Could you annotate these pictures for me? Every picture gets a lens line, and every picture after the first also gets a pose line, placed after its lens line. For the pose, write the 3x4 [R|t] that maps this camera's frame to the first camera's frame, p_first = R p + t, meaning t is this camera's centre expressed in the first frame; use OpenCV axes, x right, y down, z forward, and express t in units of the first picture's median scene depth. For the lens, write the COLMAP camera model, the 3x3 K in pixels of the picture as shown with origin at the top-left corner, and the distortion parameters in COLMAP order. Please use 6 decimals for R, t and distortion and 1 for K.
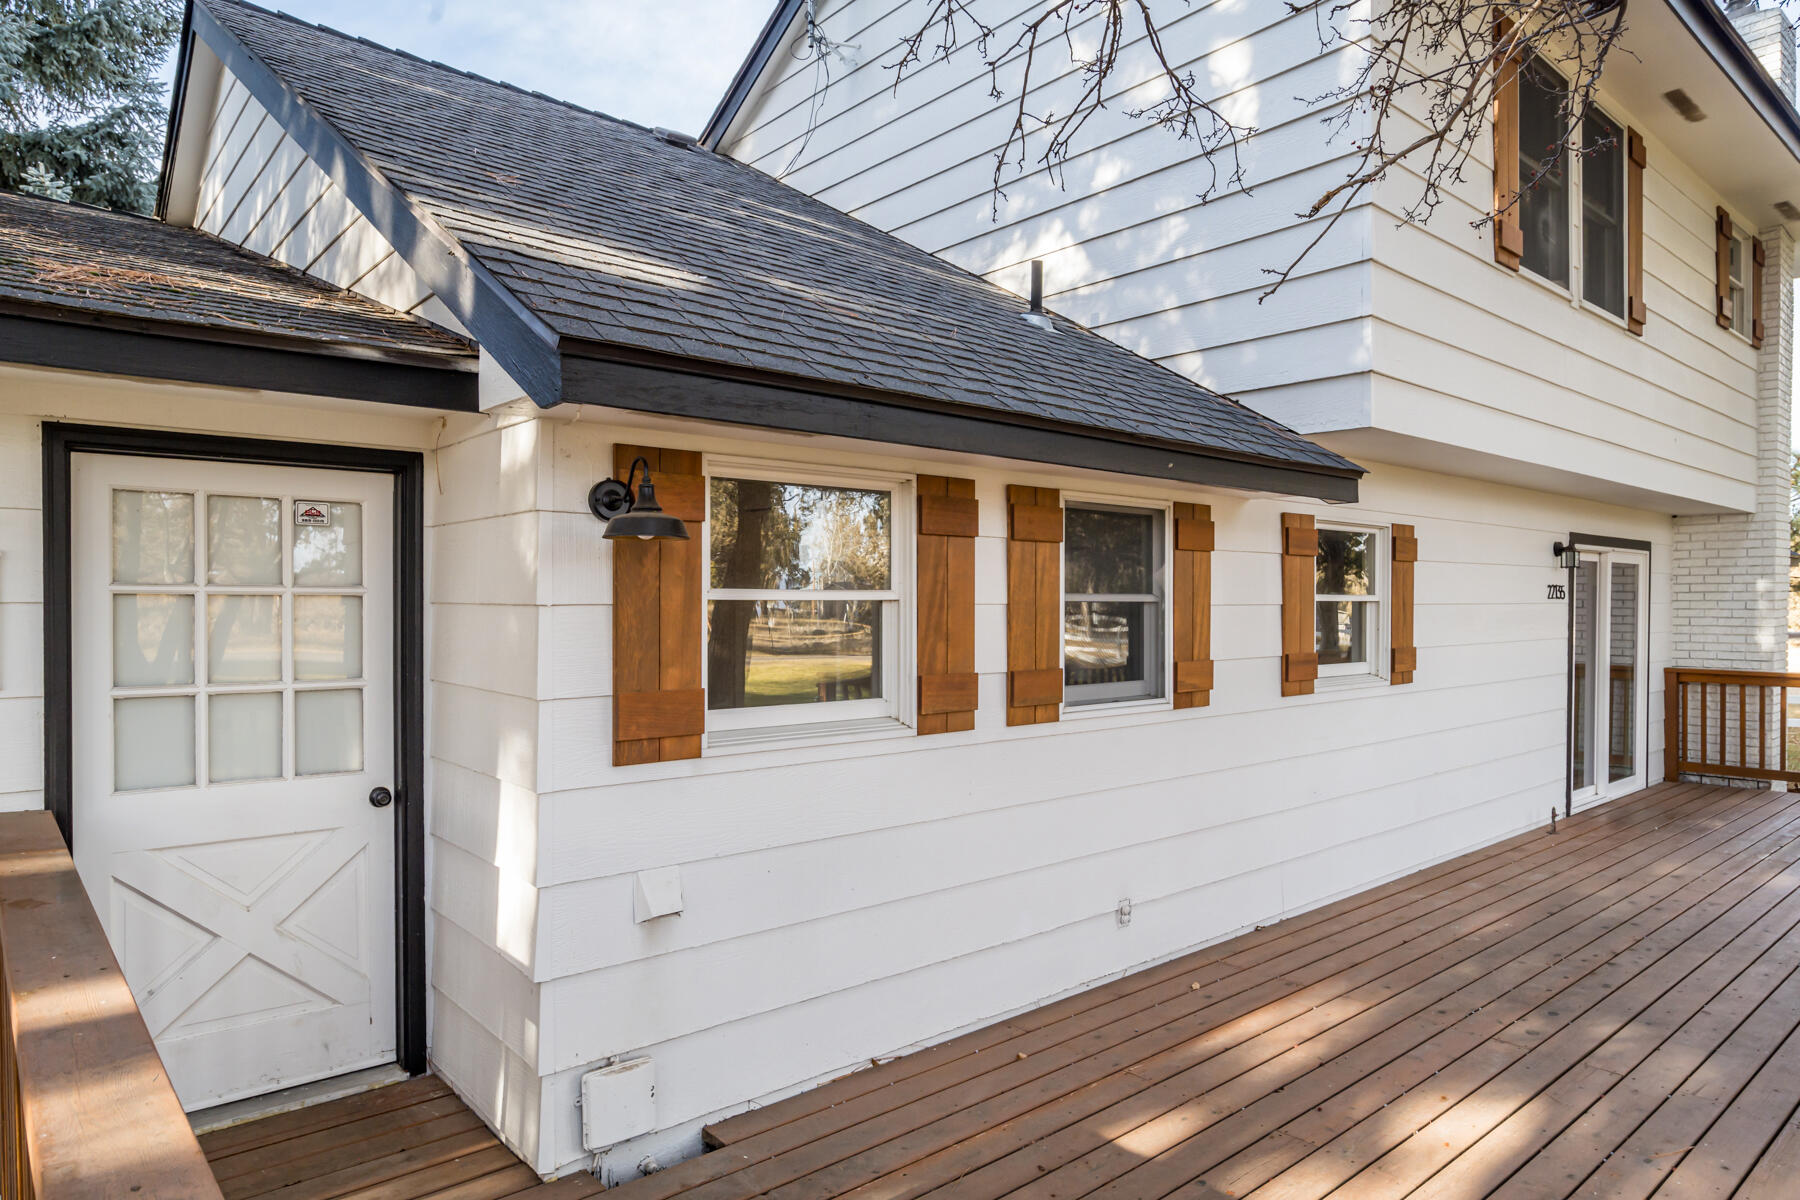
lens RADIAL K [[1109.4, 0, 900.0], [0, 1109.4, 600.0], [0, 0, 1]] dist [-0.045808, -0.000657]
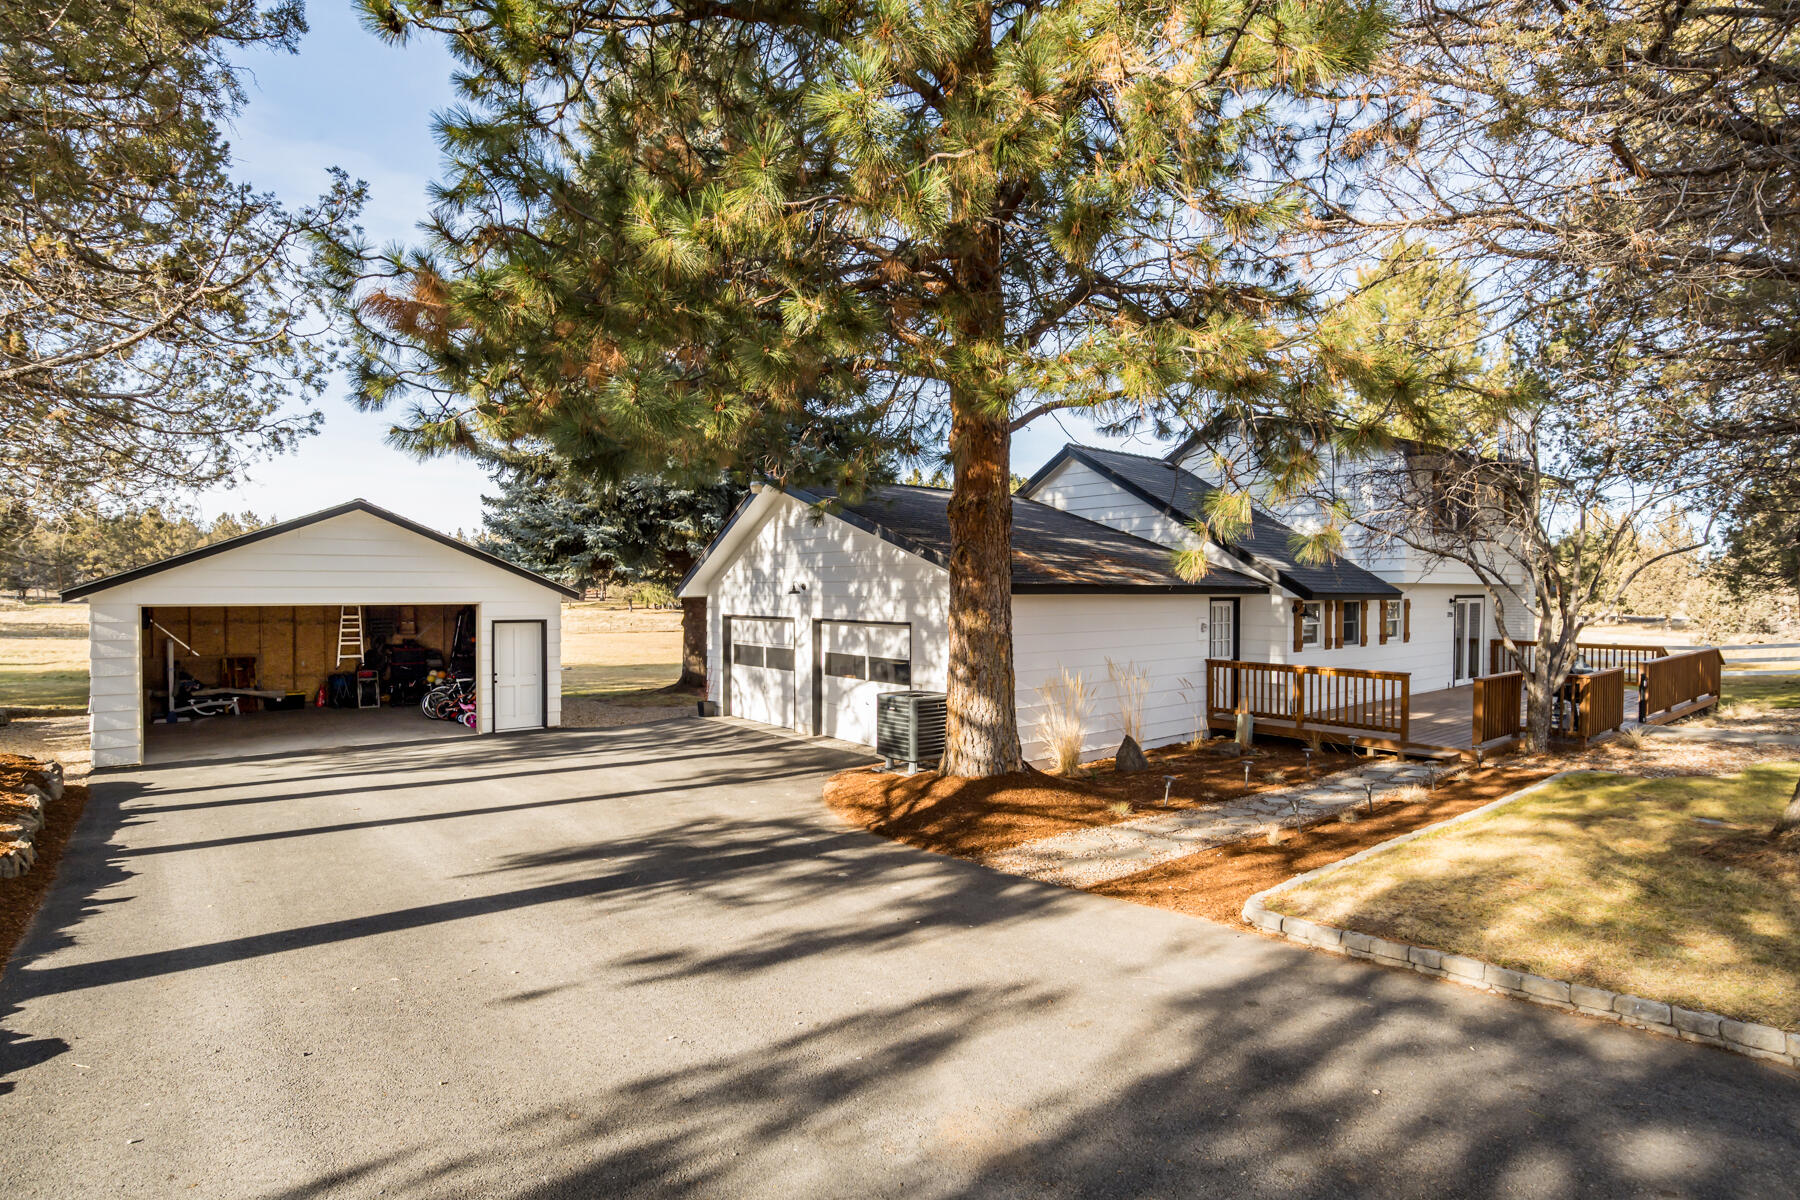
lens RADIAL K [[923.2, 0, 900.0], [0, 923.2, 600.0], [0, 0, 1]] dist [-0.029635, 0.001311]
pose [[0.999919, 0.000323, -0.012721, -1.059395], [-0.000180, 0.999937, 0.011207, -0.088249], [0.012724, -0.011204, 0.999856, -1.842799]]
